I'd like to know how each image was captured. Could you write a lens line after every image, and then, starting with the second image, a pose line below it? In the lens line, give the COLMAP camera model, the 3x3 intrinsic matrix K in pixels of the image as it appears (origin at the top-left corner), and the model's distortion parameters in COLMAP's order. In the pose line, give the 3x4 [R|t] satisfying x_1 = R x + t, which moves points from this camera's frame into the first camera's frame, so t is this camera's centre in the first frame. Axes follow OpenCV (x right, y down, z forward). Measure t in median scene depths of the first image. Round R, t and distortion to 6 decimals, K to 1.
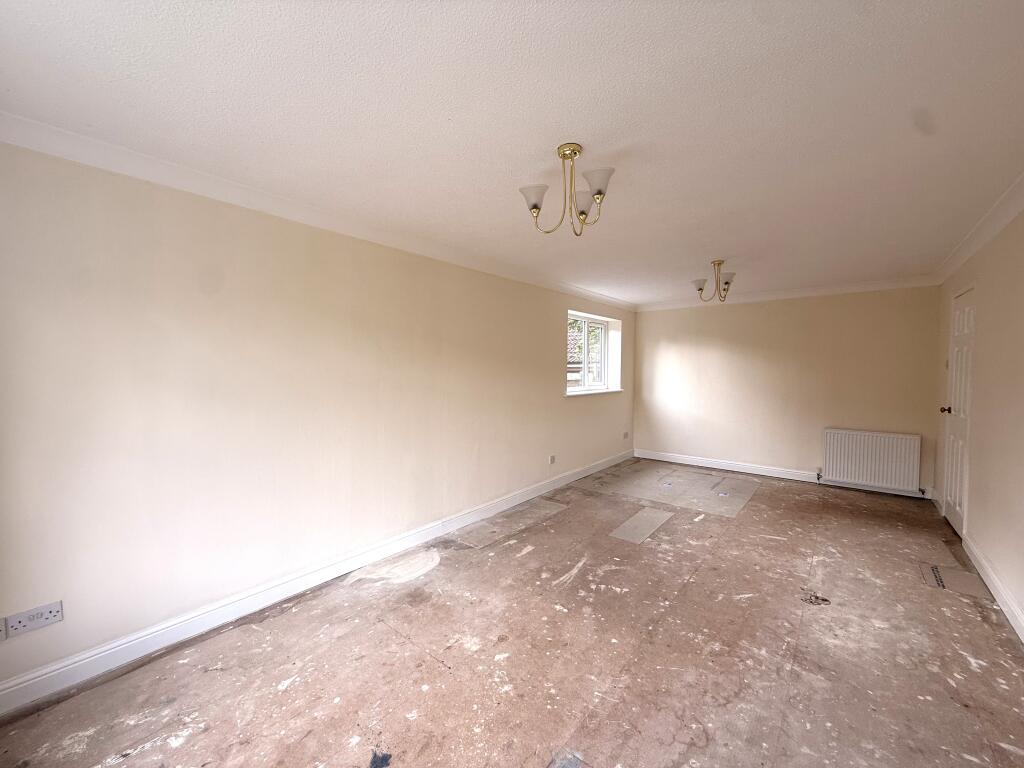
lens RADIAL K [[407.7, 0, 509.9], [0, 407.7, 385.9], [0, 0, 1]] dist [0.000804, 0.000170]
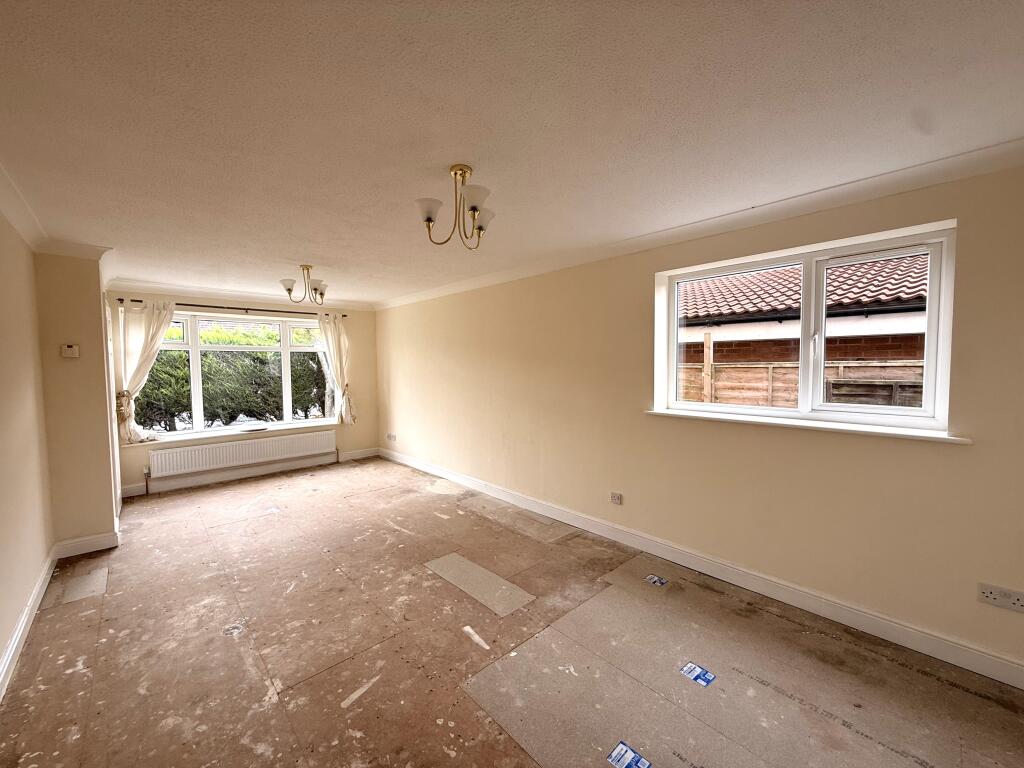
lens RADIAL K [[407.7, 0, 509.9], [0, 407.7, 385.9], [0, 0, 1]] dist [0.000804, 0.000170]
pose [[-0.134720, 0.054809, -0.989367, 1.182674], [-0.034962, 0.997584, 0.060025, -0.071123], [0.990267, 0.042677, -0.132478, 1.308899]]
